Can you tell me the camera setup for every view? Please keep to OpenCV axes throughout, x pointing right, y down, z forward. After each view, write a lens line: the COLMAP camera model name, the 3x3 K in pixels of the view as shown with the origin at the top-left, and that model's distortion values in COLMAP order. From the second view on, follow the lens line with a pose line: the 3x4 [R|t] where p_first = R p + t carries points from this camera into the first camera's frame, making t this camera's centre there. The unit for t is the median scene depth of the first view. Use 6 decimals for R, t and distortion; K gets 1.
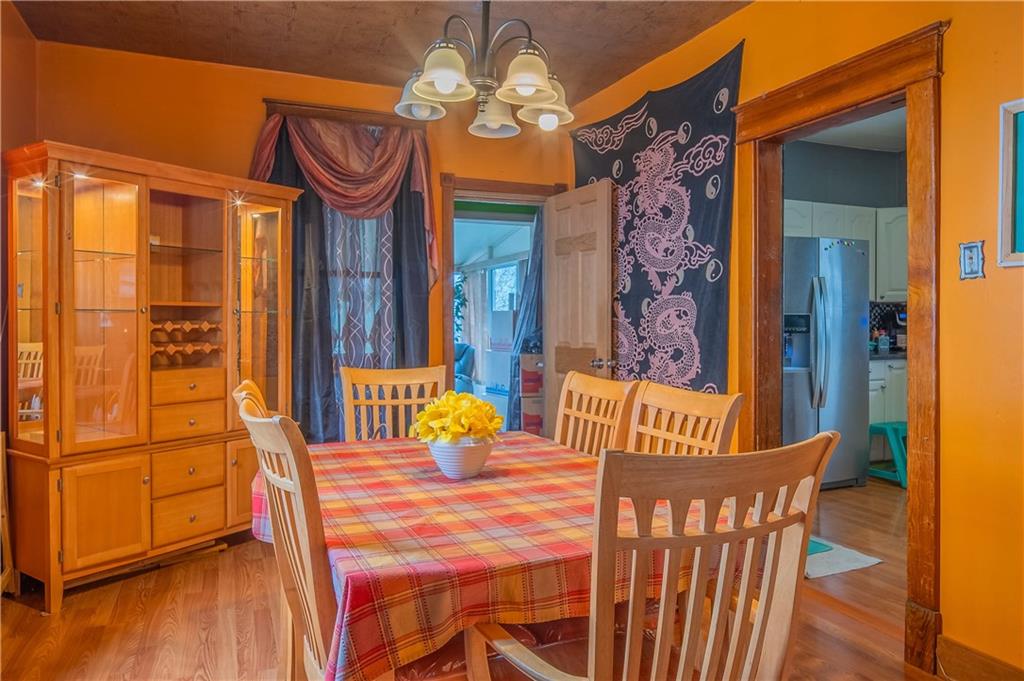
lens RADIAL K [[702.5, 0, 513.9], [0, 702.5, 335.6], [0, 0, 1]] dist [-0.008043, 0.000282]
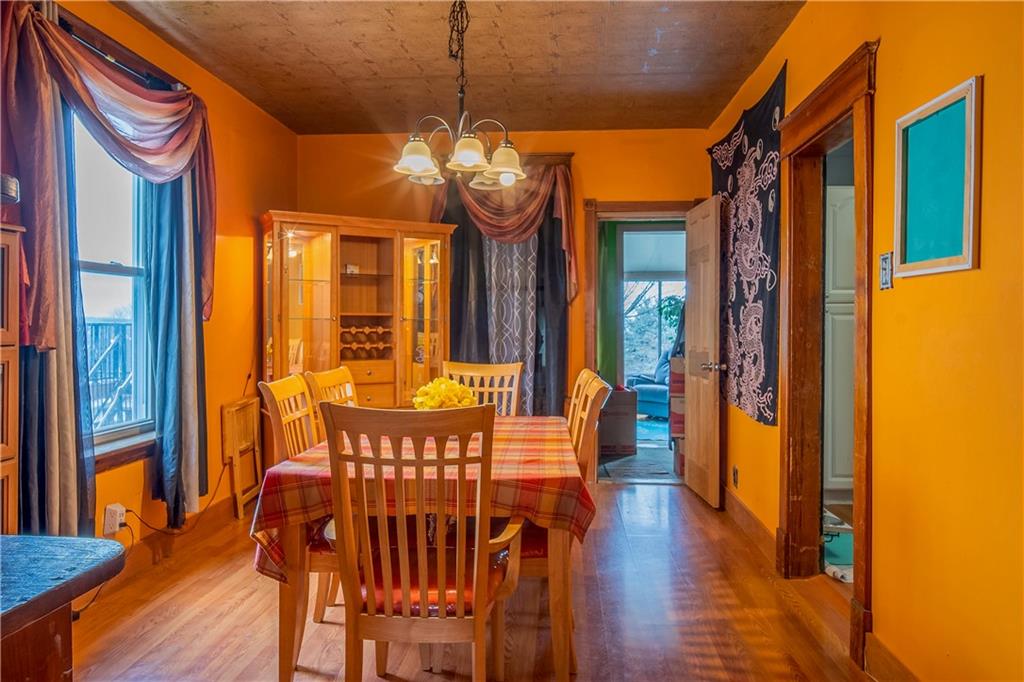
lens RADIAL K [[702.5, 0, 512.9], [0, 702.5, 340.9], [0, 0, 1]] dist [-0.008043, 0.000282]
pose [[0.888659, 0.012845, -0.458388, 0.421708], [-0.011457, 0.999917, 0.005809, -0.003064], [0.458425, 0.000089, 0.888733, -0.113699]]
